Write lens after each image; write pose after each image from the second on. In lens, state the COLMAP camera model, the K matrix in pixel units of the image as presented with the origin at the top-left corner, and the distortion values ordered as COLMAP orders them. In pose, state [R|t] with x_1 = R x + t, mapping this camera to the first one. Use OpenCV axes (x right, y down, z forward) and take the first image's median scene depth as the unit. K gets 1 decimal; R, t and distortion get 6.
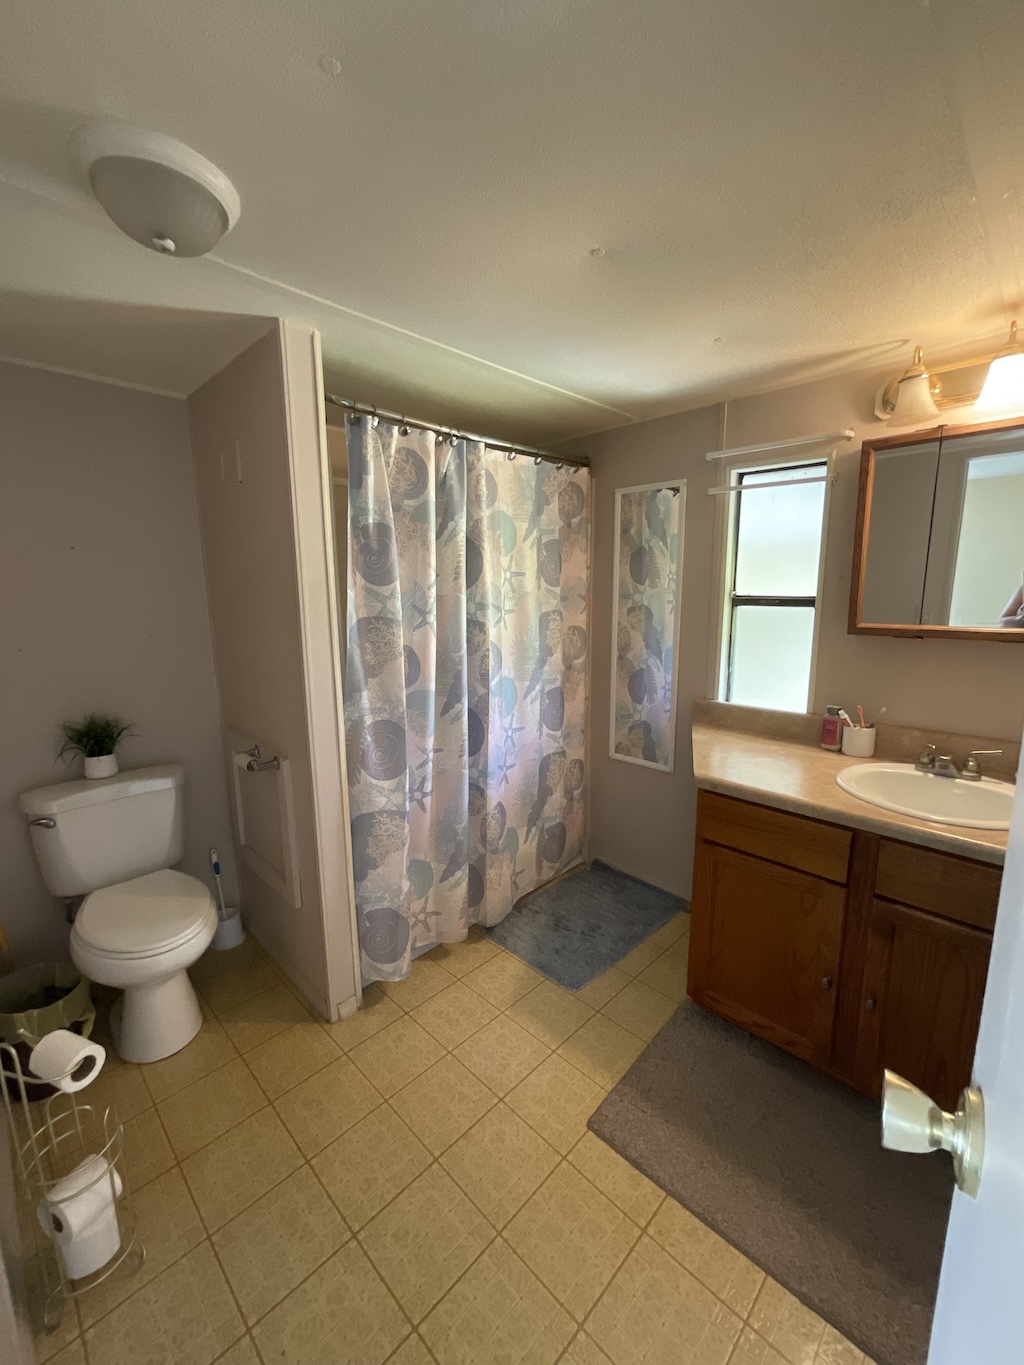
lens RADIAL K [[554.3, 0, 513.3], [0, 554.3, 681.9], [0, 0, 1]] dist [0.009201, -0.002769]
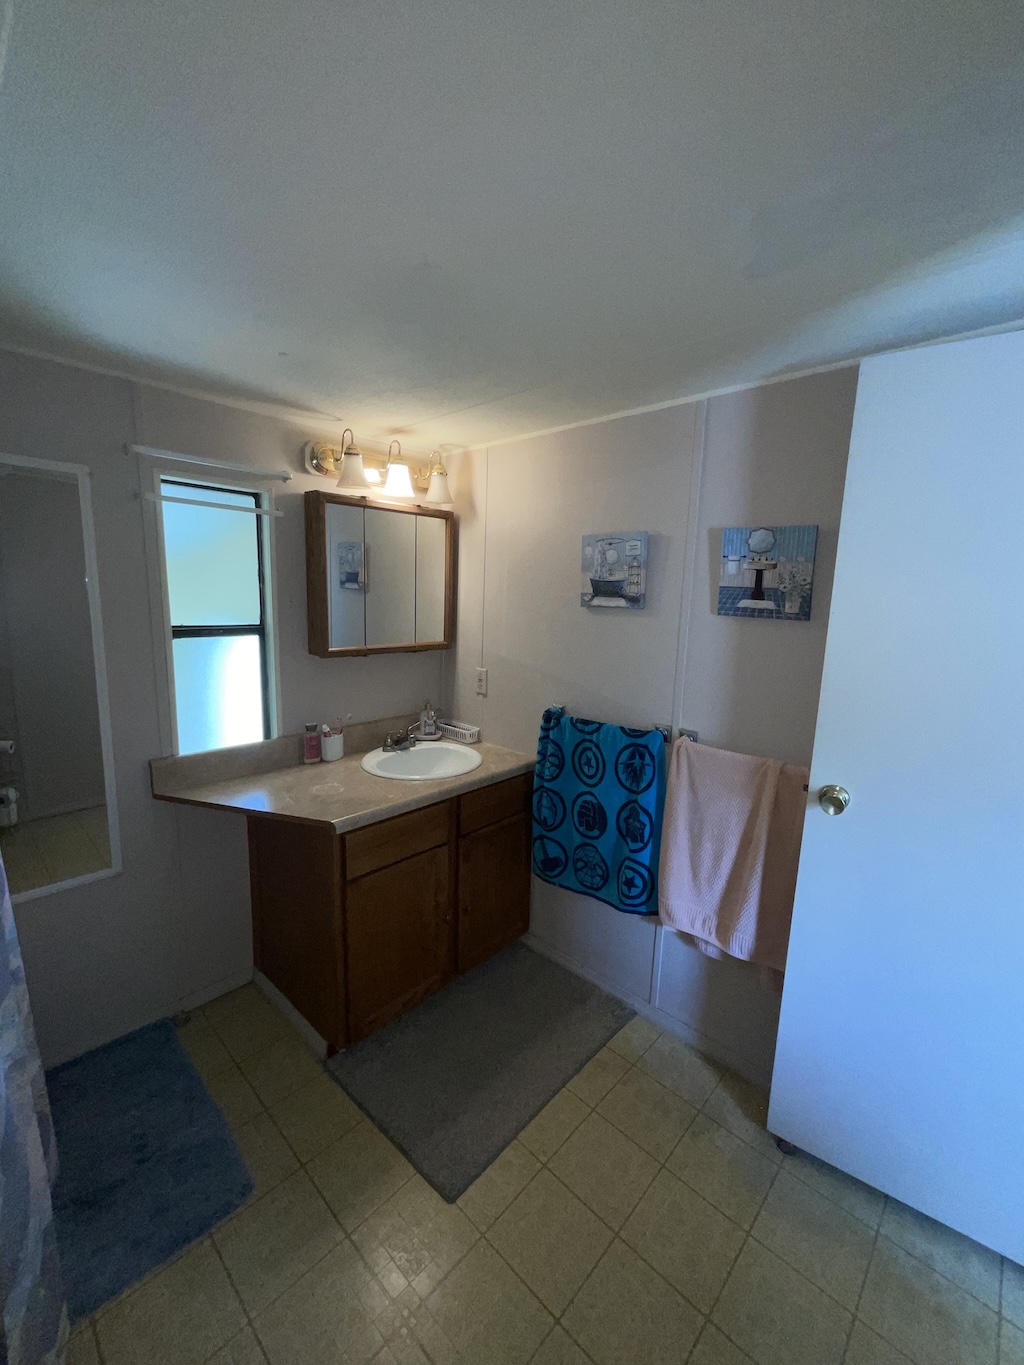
lens RADIAL K [[554.3, 0, 513.6], [0, 554.3, 684.1], [0, 0, 1]] dist [0.009201, -0.002769]
pose [[-0.014237, -0.156760, 0.987534, -0.517151], [0.143427, 0.977101, 0.157172, -0.151972], [-0.989559, 0.143876, 0.008573, 0.591304]]
